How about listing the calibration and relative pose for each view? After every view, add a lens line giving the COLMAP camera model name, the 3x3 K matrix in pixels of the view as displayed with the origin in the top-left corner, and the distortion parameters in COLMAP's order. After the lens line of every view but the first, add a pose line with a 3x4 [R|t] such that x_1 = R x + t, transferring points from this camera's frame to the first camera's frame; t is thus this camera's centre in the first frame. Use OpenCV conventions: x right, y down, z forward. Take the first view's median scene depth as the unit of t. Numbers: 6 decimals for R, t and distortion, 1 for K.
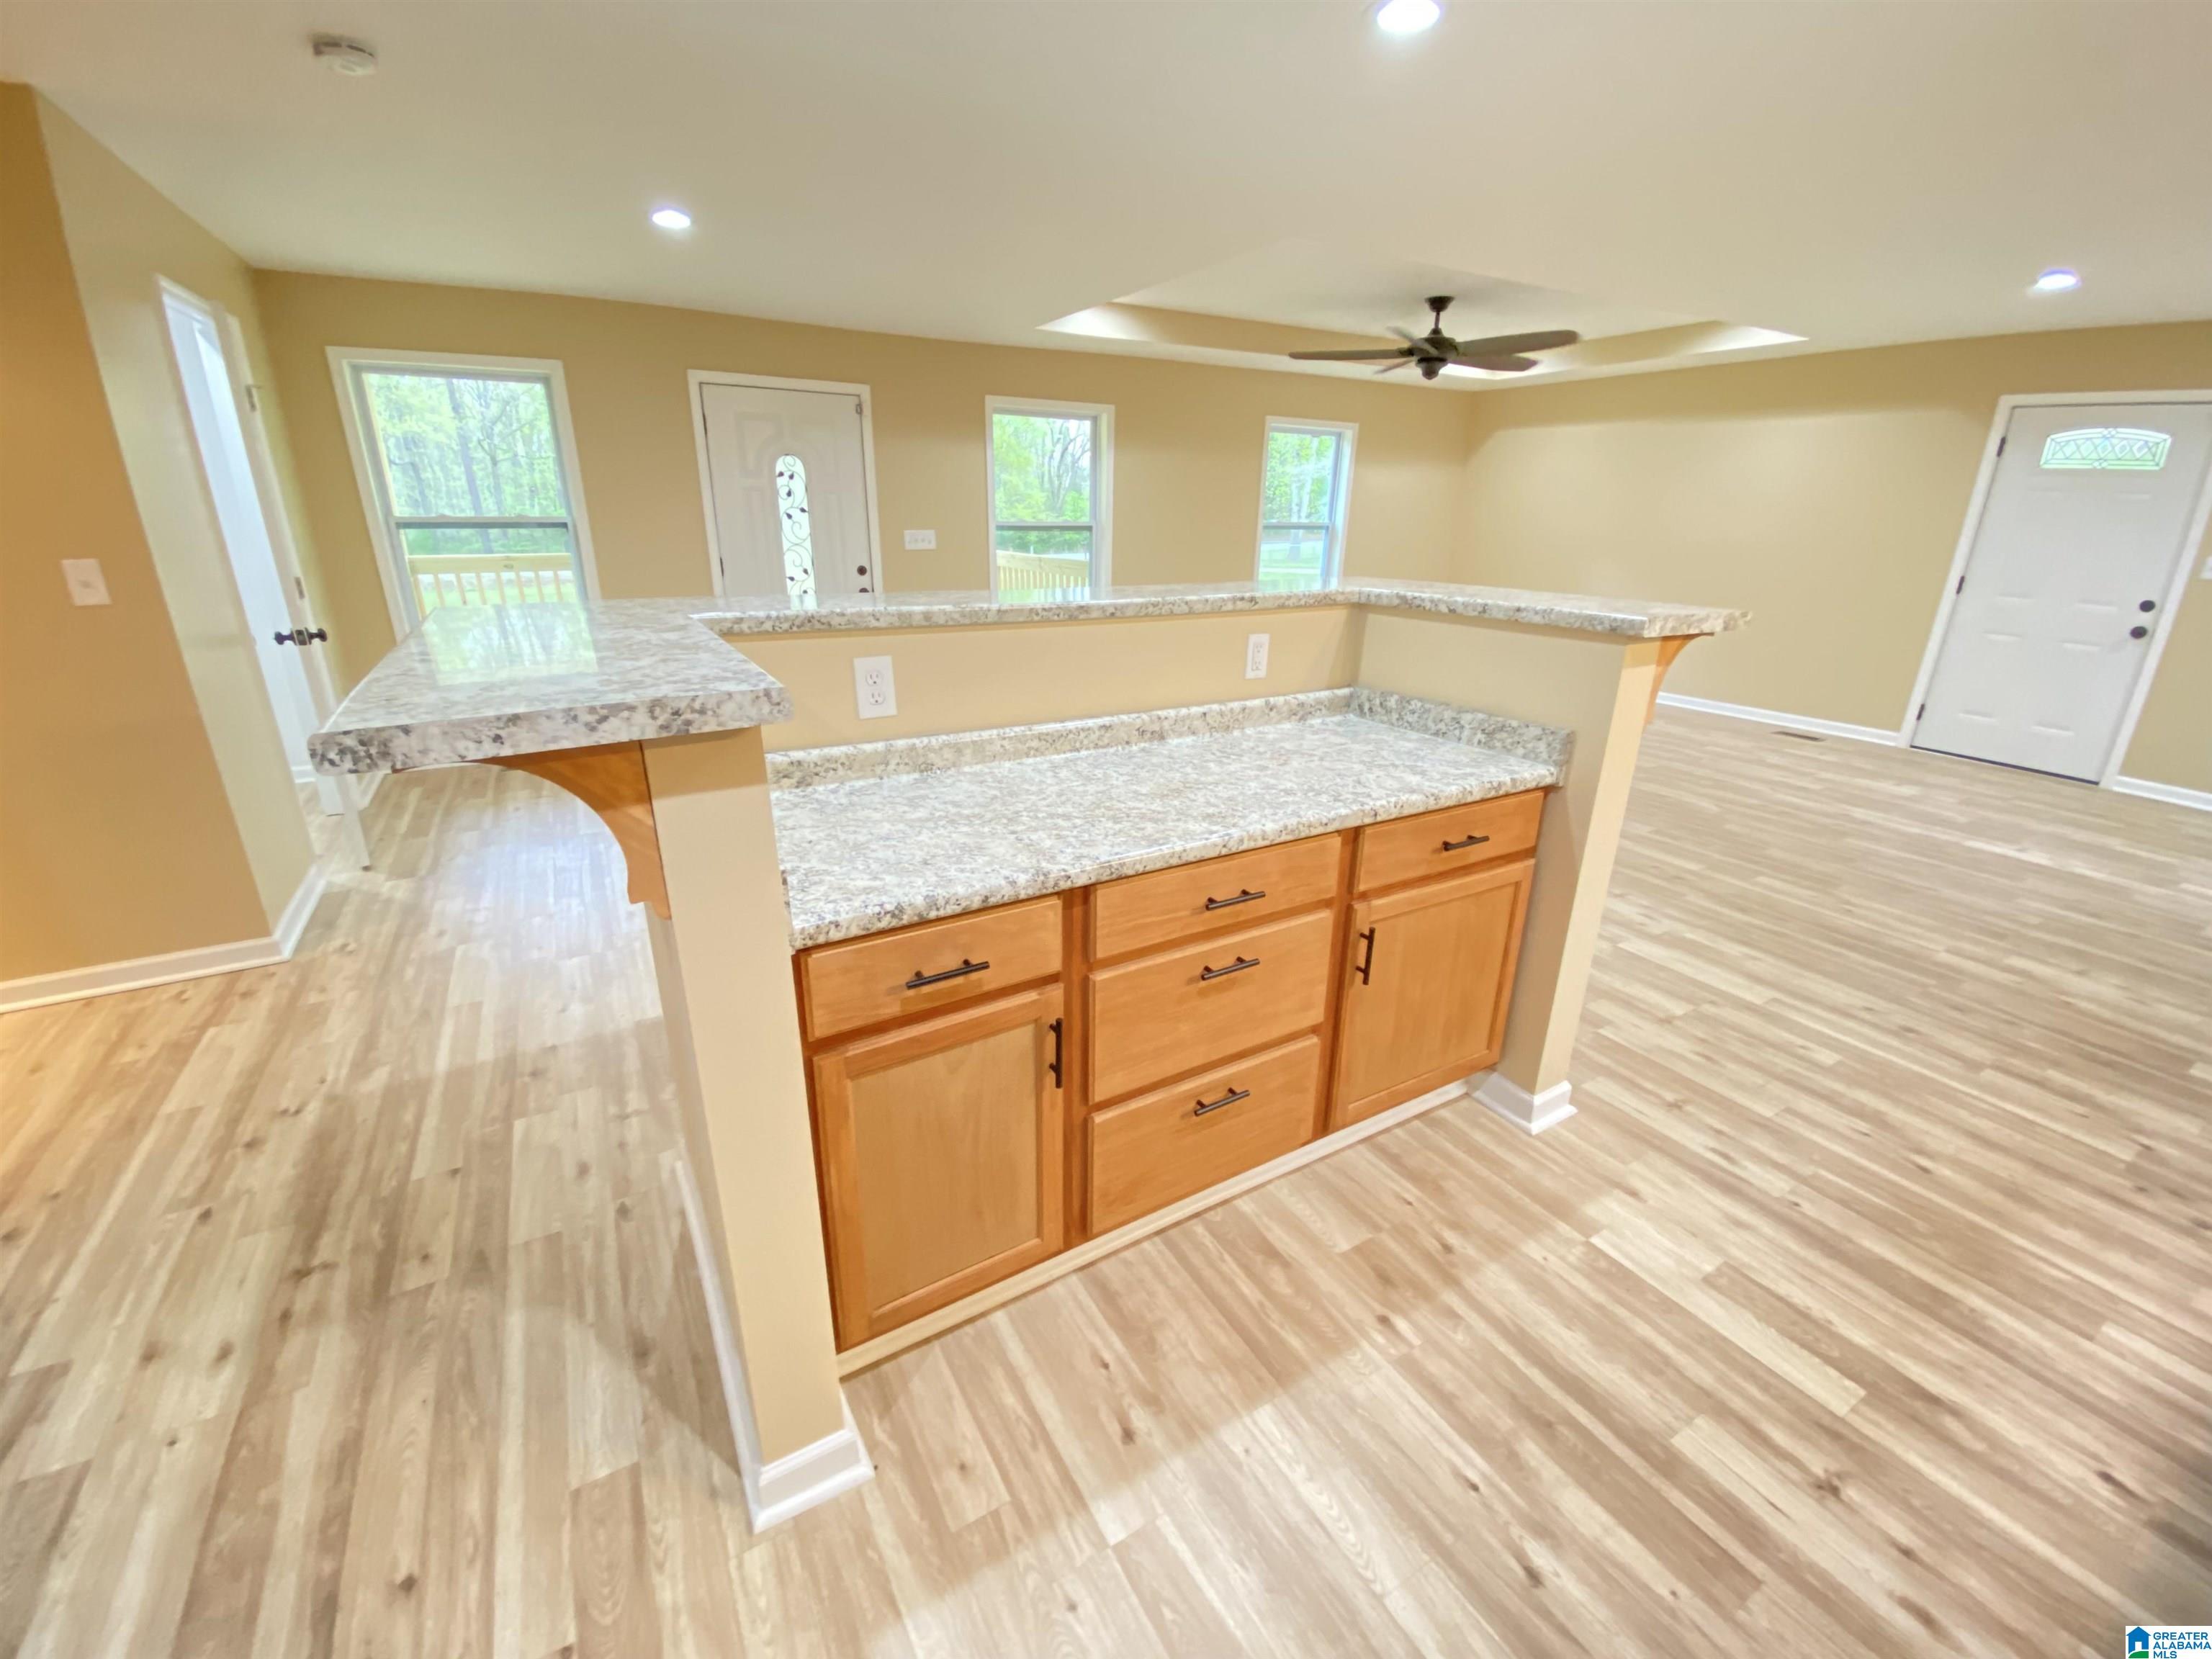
lens RADIAL K [[896.1, 0, 1106.0], [0, 896.1, 829.5], [0, 0, 1]] dist [0.024413, -0.022085]
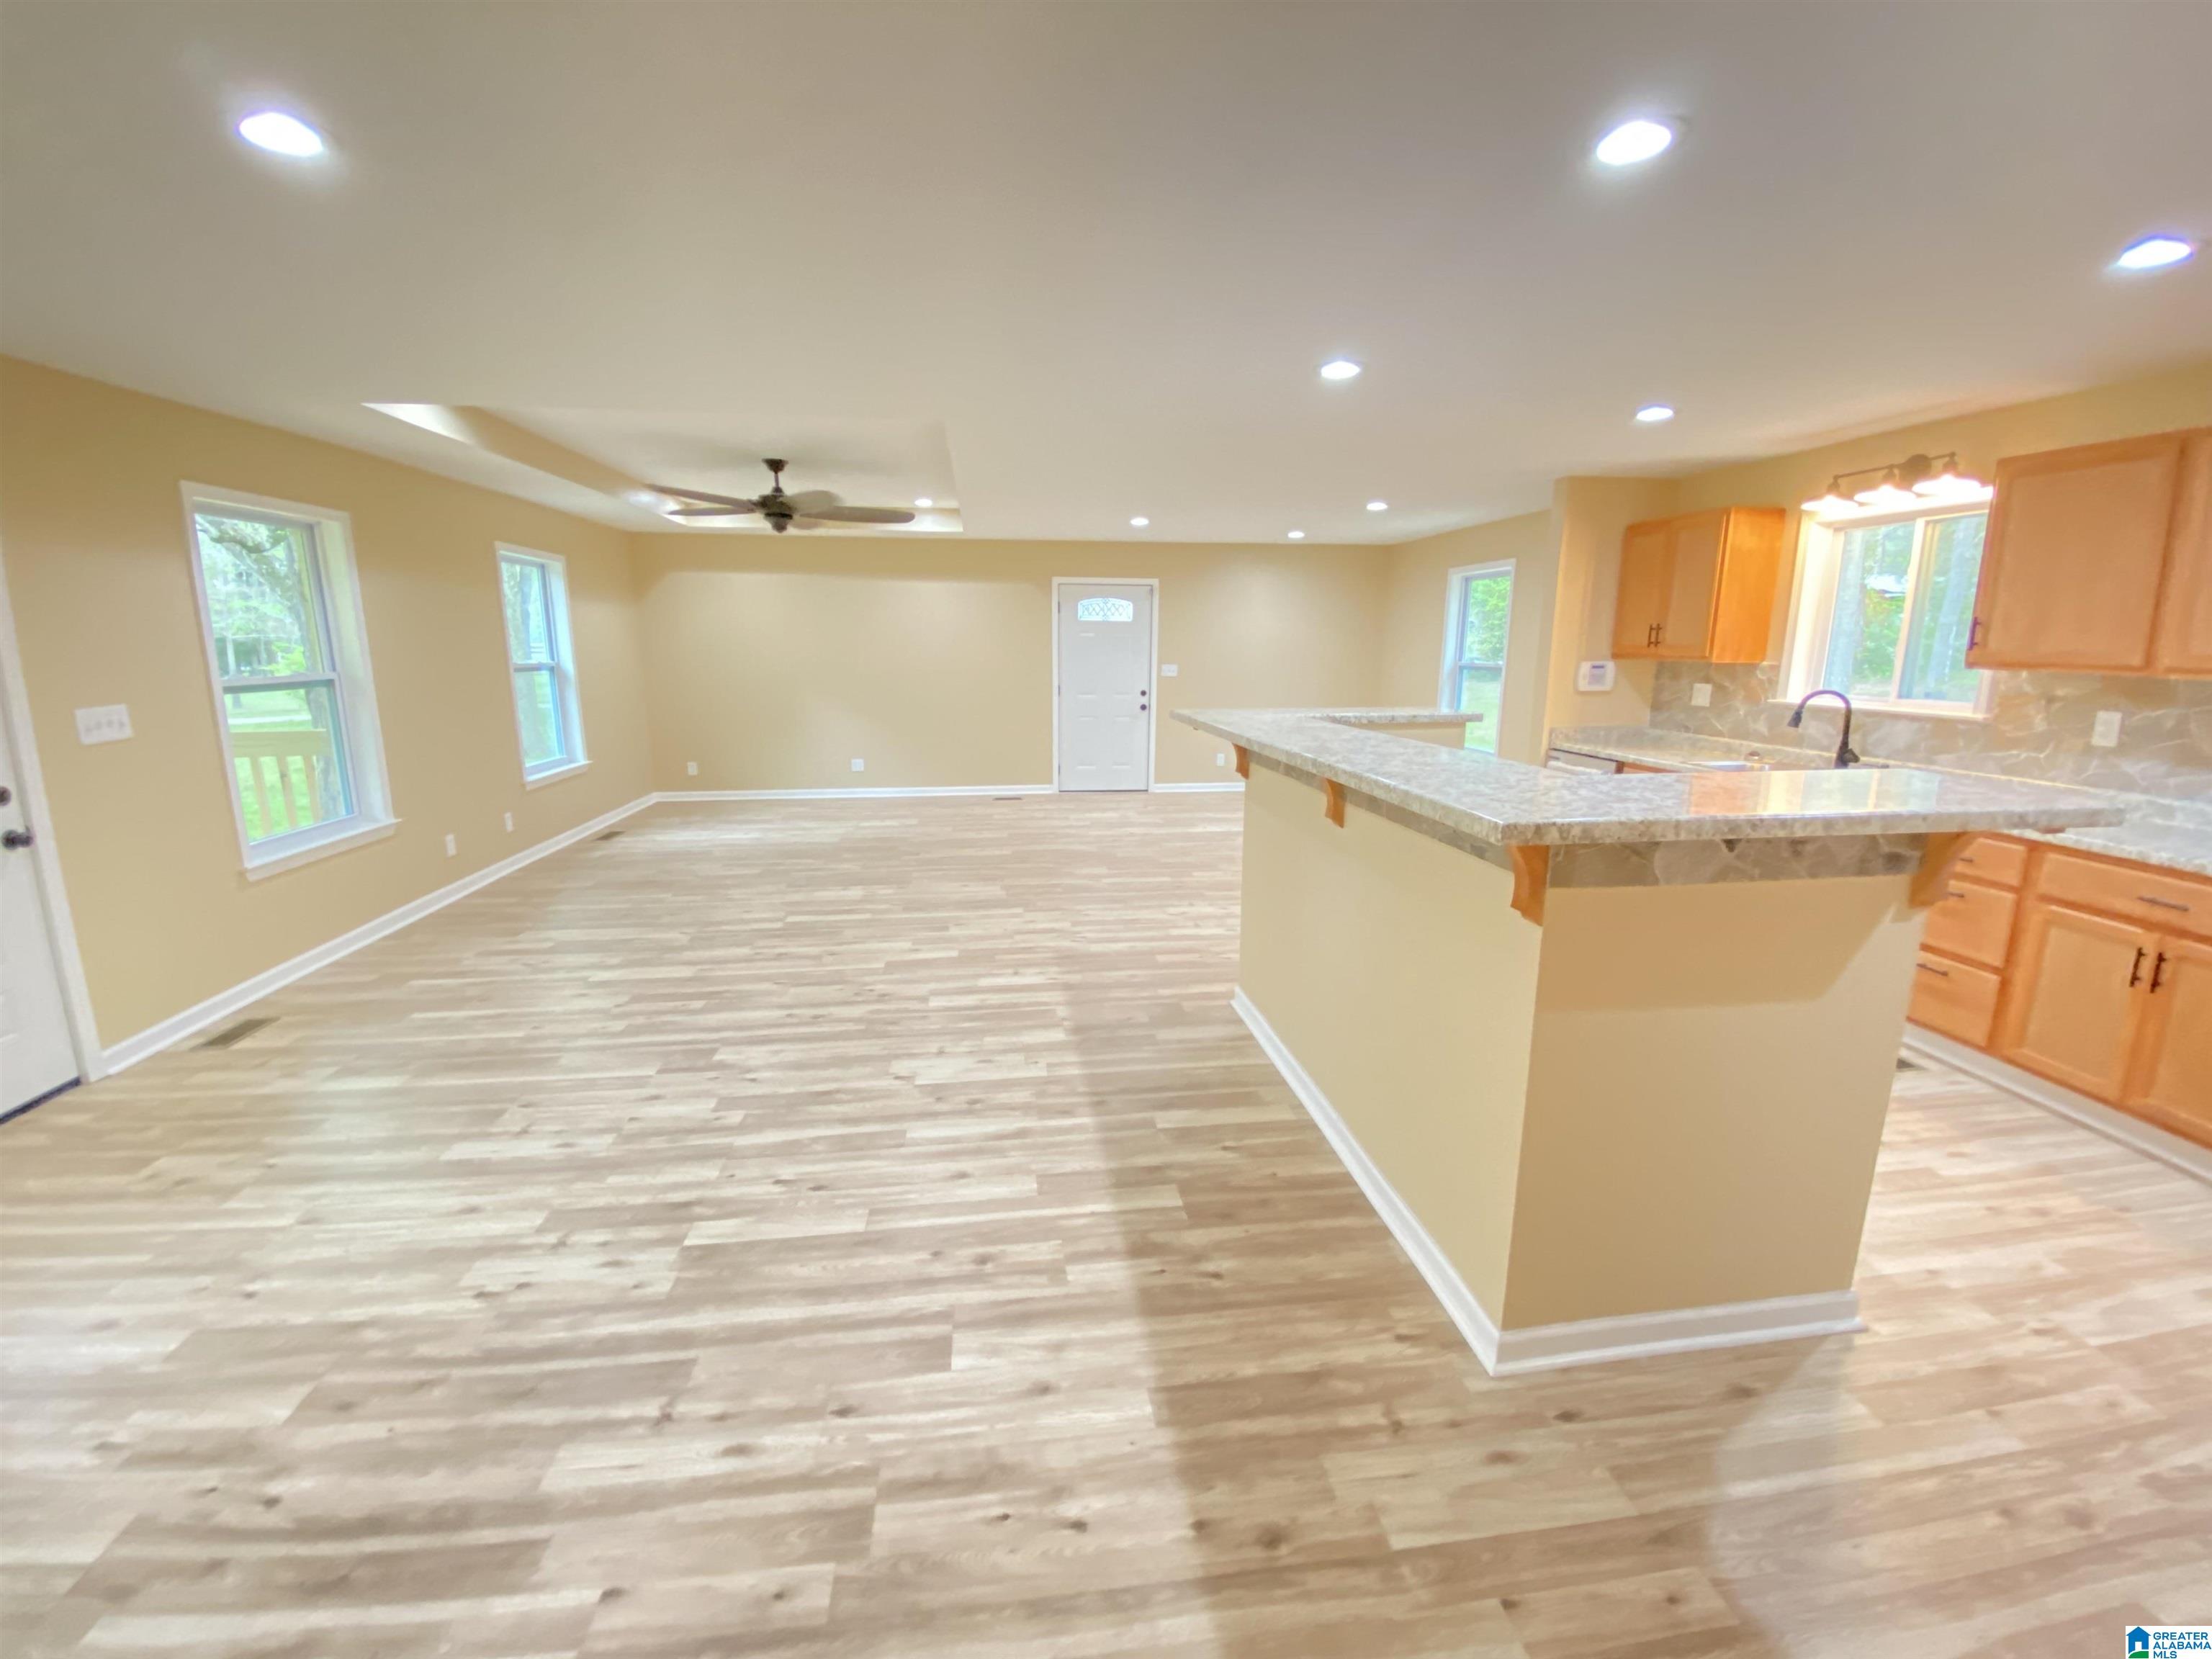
lens RADIAL K [[896.1, 0, 1106.0], [0, 896.1, 829.5], [0, 0, 1]] dist [0.024413, -0.022085]
pose [[0.380112, -0.198838, 0.903315, -0.547508], [0.312125, 0.946908, 0.077092, -0.141348], [-0.870685, 0.252644, 0.421994, 0.331614]]
